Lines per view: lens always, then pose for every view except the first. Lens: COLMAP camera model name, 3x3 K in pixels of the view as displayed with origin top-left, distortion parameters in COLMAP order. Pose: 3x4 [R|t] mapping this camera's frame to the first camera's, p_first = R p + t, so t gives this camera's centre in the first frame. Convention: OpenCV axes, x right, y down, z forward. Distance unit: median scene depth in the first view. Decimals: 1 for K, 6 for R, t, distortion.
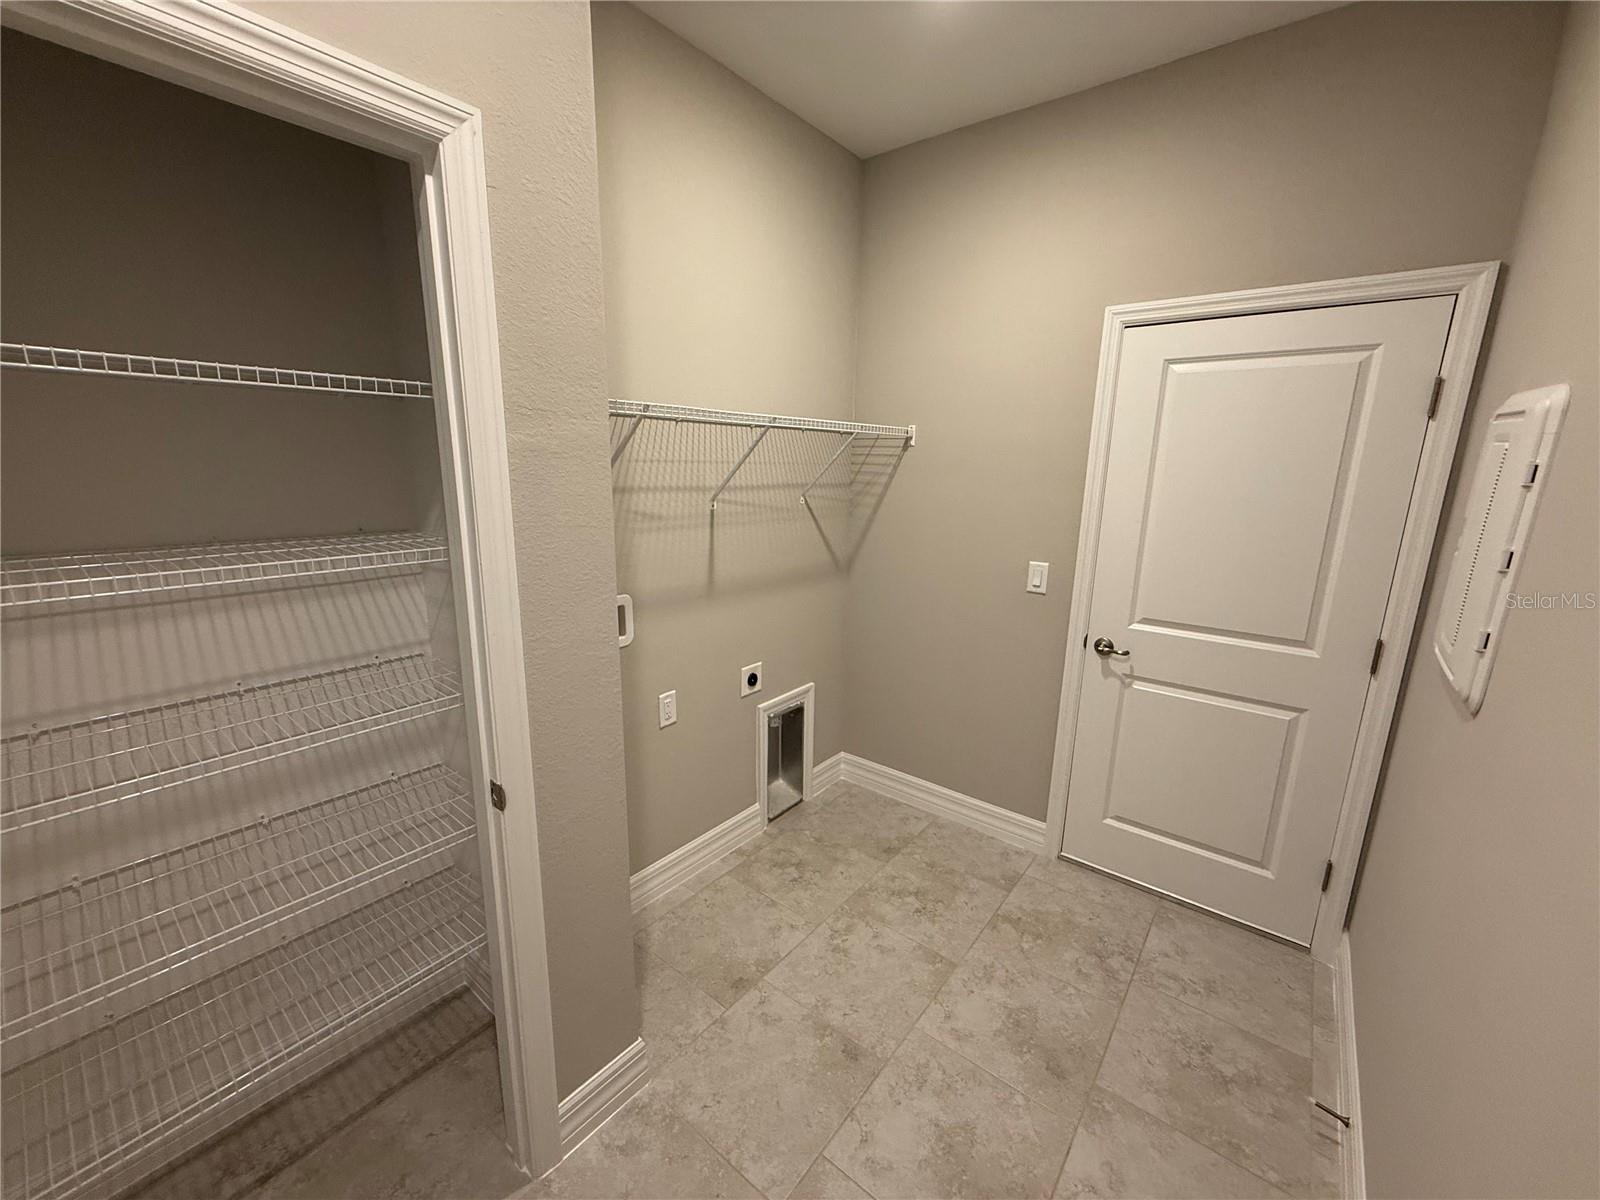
lens RADIAL K [[640.4, 0, 798.0], [0, 640.4, 600.6], [0, 0, 1]] dist [-0.000987, 0.000156]
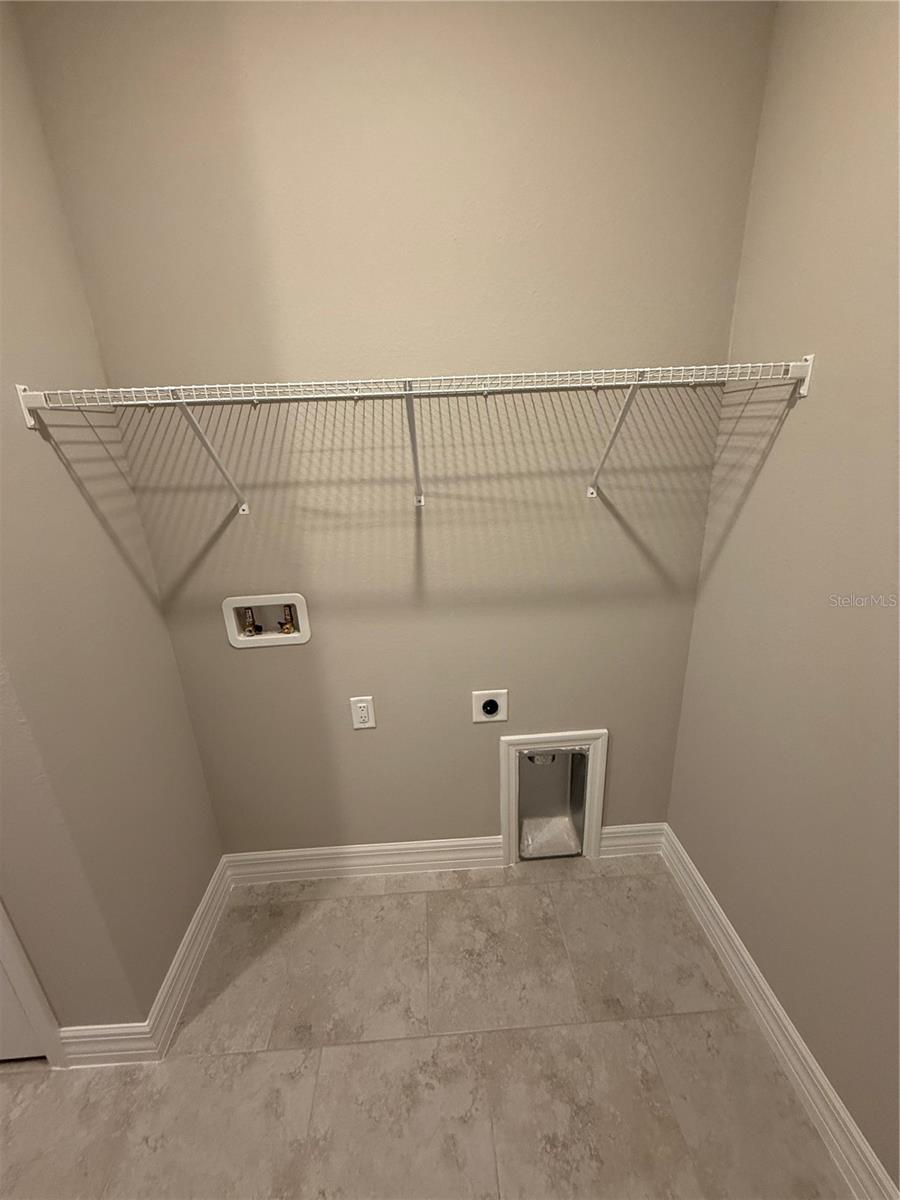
lens RADIAL K [[480.3, 0, 450.8], [0, 480.3, 595.3], [0, 0, 1]] dist [-0.000987, 0.000156]
pose [[0.660698, 0.196515, -0.724472, 0.349147], [-0.109489, 0.980031, 0.165985, -0.129369], [0.742624, -0.030344, 0.669021, 0.581403]]
